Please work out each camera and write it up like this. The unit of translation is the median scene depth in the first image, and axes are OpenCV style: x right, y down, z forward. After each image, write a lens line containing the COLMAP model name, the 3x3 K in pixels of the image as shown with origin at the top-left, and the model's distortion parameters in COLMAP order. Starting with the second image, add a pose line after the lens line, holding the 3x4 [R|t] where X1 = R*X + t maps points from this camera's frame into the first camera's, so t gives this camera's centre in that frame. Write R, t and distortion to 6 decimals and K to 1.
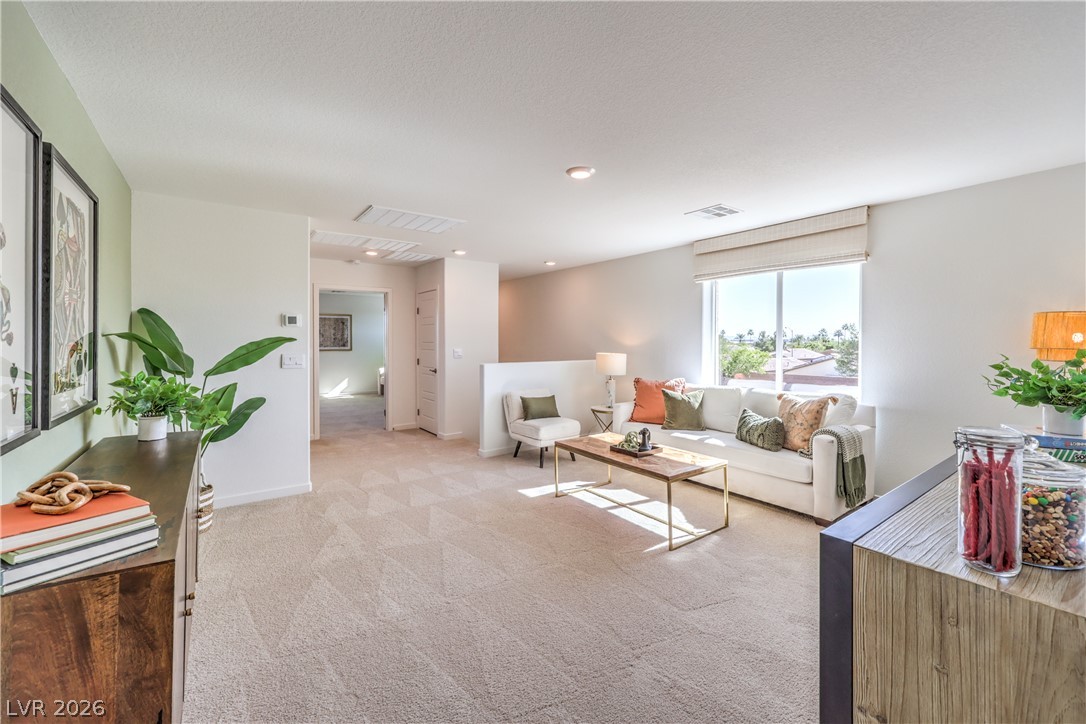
lens RADIAL K [[445.8, 0, 546.7], [0, 445.8, 344.5], [0, 0, 1]] dist [-0.000443, -0.000175]
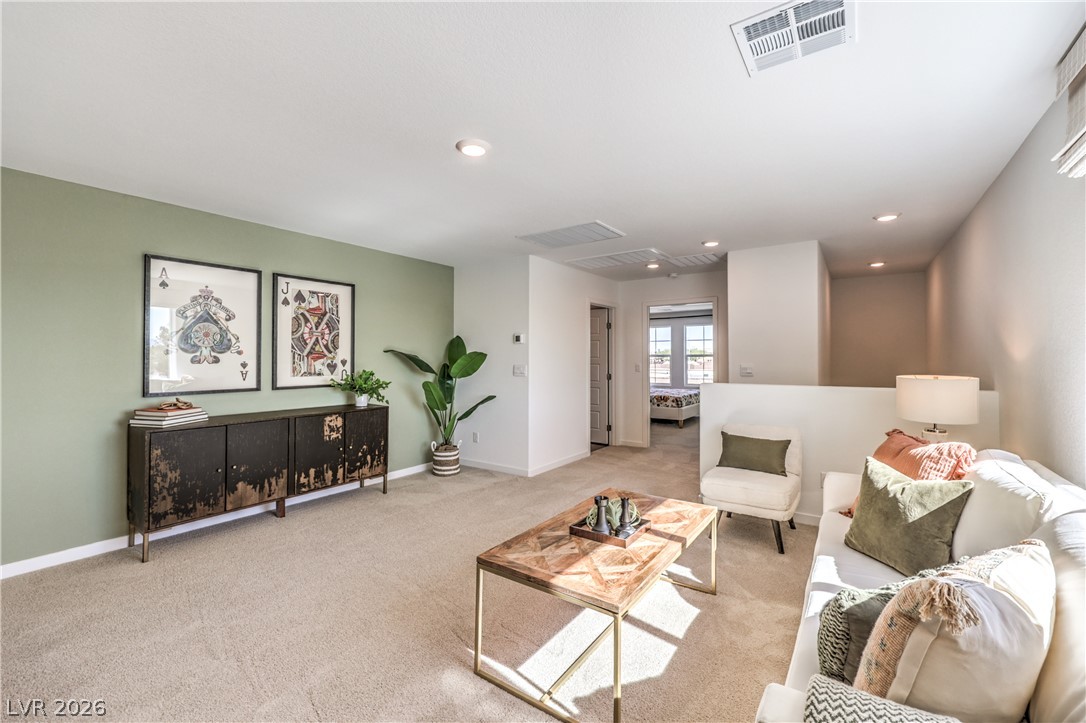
lens RADIAL K [[454.7, 0, 541.5], [0, 454.7, 349.9], [0, 0, 1]] dist [0.001414, 0.000393]
pose [[0.316636, -0.020617, -0.948323, 0.690129], [-0.006388, 0.999695, -0.023866, 0.008503], [0.948525, 0.013614, 0.316408, 0.644203]]
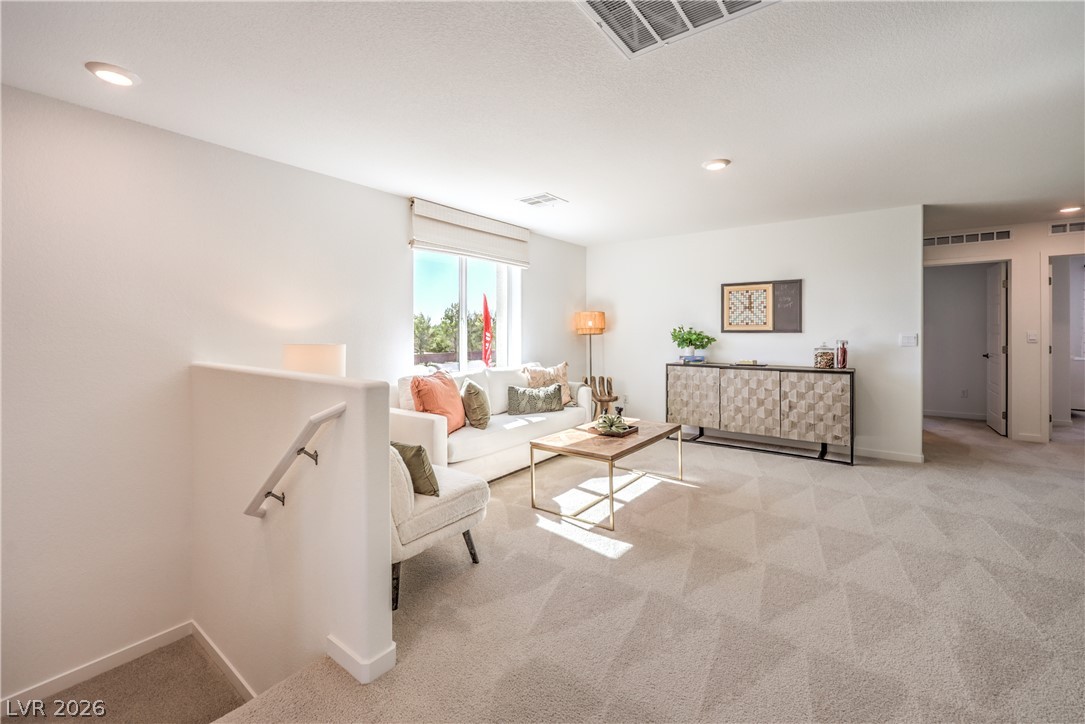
lens RADIAL K [[445.4, 0, 546.2], [0, 445.4, 344.5], [0, 0, 1]] dist [-0.000443, -0.000175]
pose [[-0.284646, -0.037512, 0.957898, -0.641935], [0.004801, 0.999166, 0.040554, -0.001016], [-0.958621, 0.016143, -0.284229, 1.293765]]
